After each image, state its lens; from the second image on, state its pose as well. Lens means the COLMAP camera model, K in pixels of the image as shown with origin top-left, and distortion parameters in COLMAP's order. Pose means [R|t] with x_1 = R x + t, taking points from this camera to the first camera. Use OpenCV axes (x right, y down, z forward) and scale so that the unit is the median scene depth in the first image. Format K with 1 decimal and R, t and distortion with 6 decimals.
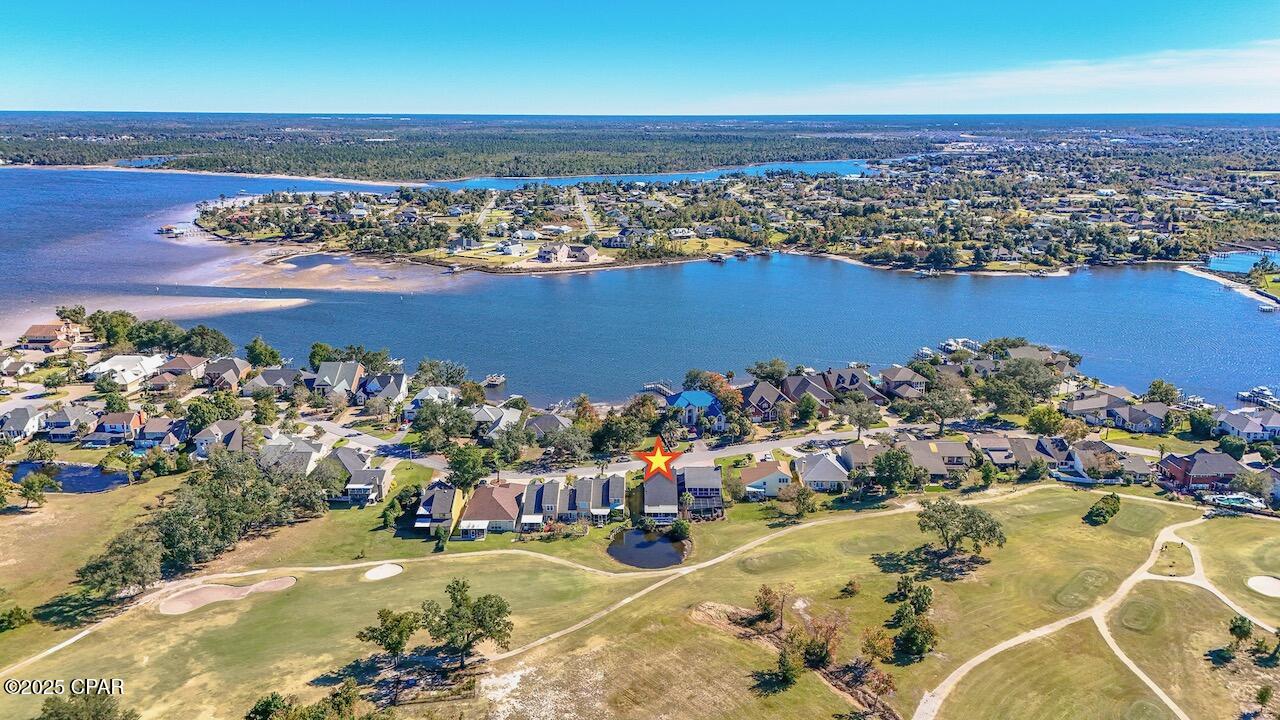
lens RADIAL K [[933.2, 0, 640.0], [0, 933.2, 360.0], [0, 0, 1]] dist [0.093041, -0.101896]
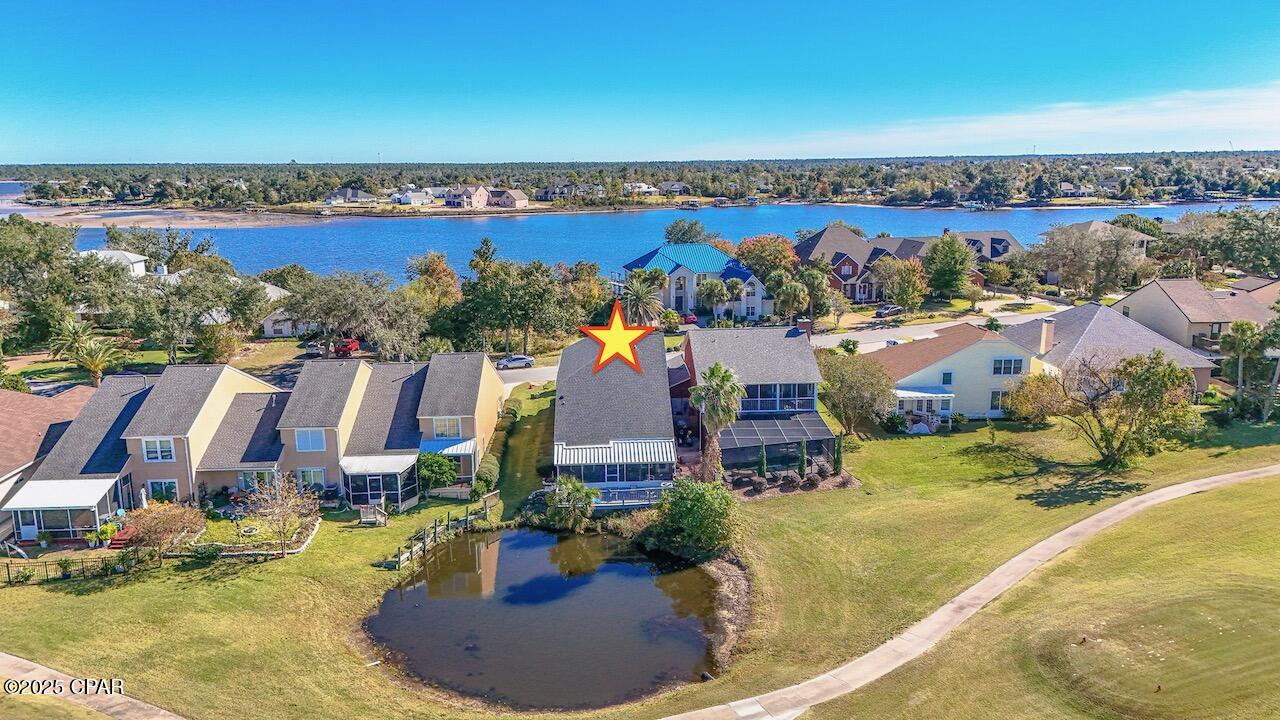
lens RADIAL K [[933.2, 0, 640.0], [0, 933.2, 360.0], [0, 0, 1]] dist [0.093041, -0.101896]
pose [[0.998724, -0.021562, 0.045659, 0.016851], [0.023920, 0.998374, -0.051750, 0.136263], [-0.044469, 0.052776, 0.997616, 0.676593]]
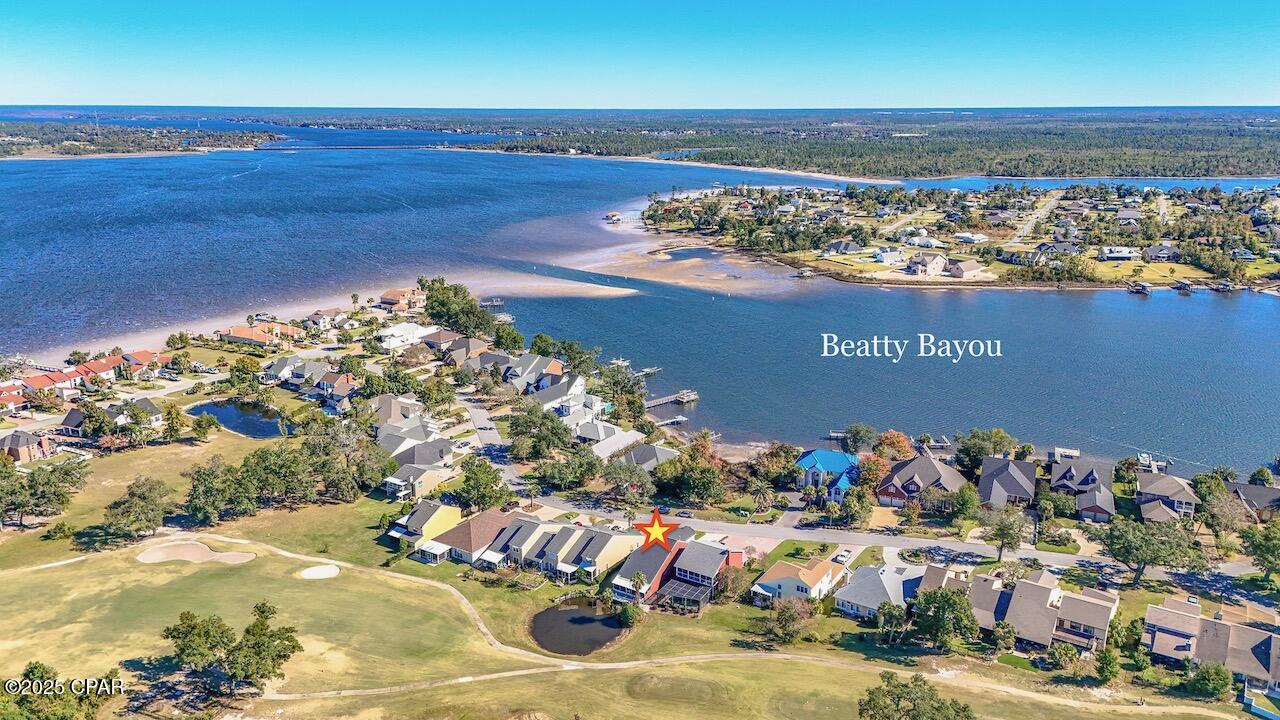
lens RADIAL K [[933.2, 0, 640.0], [0, 933.2, 360.0], [0, 0, 1]] dist [0.093041, -0.101896]
pose [[0.839877, 0.140427, -0.524297, 0.407723], [-0.137646, 0.989480, 0.044525, -0.070677], [0.525034, 0.034771, 0.850371, 0.264734]]
